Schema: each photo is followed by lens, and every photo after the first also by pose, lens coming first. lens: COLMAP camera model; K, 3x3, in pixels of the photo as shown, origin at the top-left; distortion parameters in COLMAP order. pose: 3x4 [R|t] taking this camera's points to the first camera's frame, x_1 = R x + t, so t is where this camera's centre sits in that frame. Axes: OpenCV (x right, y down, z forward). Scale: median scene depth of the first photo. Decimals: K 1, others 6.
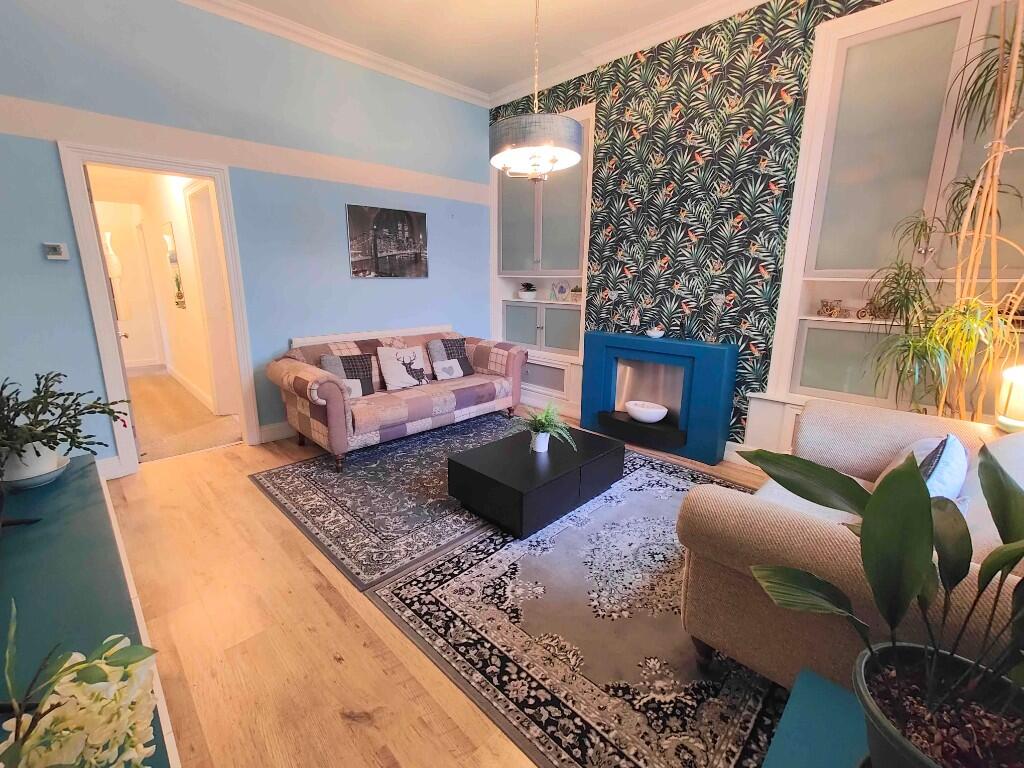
lens RADIAL K [[449.1, 0, 510.9], [0, 449.1, 380.9], [0, 0, 1]] dist [0.002826, 0.000523]
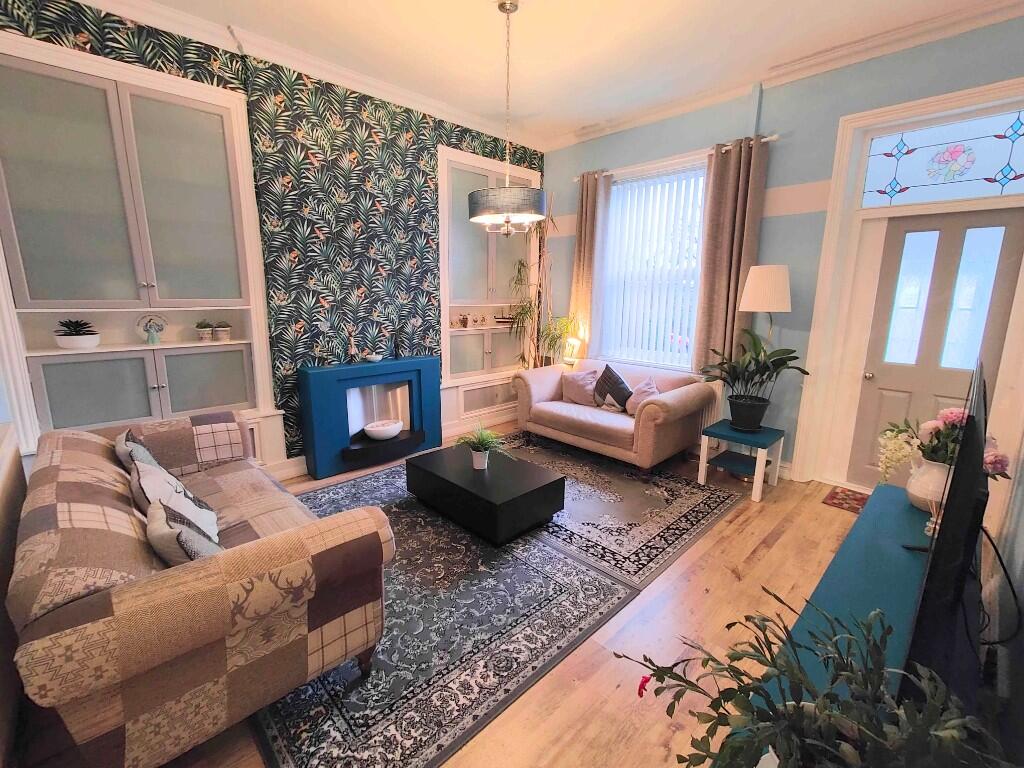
lens RADIAL K [[449.1, 0, 510.9], [0, 449.1, 380.7], [0, 0, 1]] dist [0.002826, 0.000523]
pose [[0.015607, -0.201361, 0.979393, -0.974871], [0.216239, 0.957011, 0.193314, -0.249099], [-0.976216, 0.208766, 0.058478, 0.817353]]
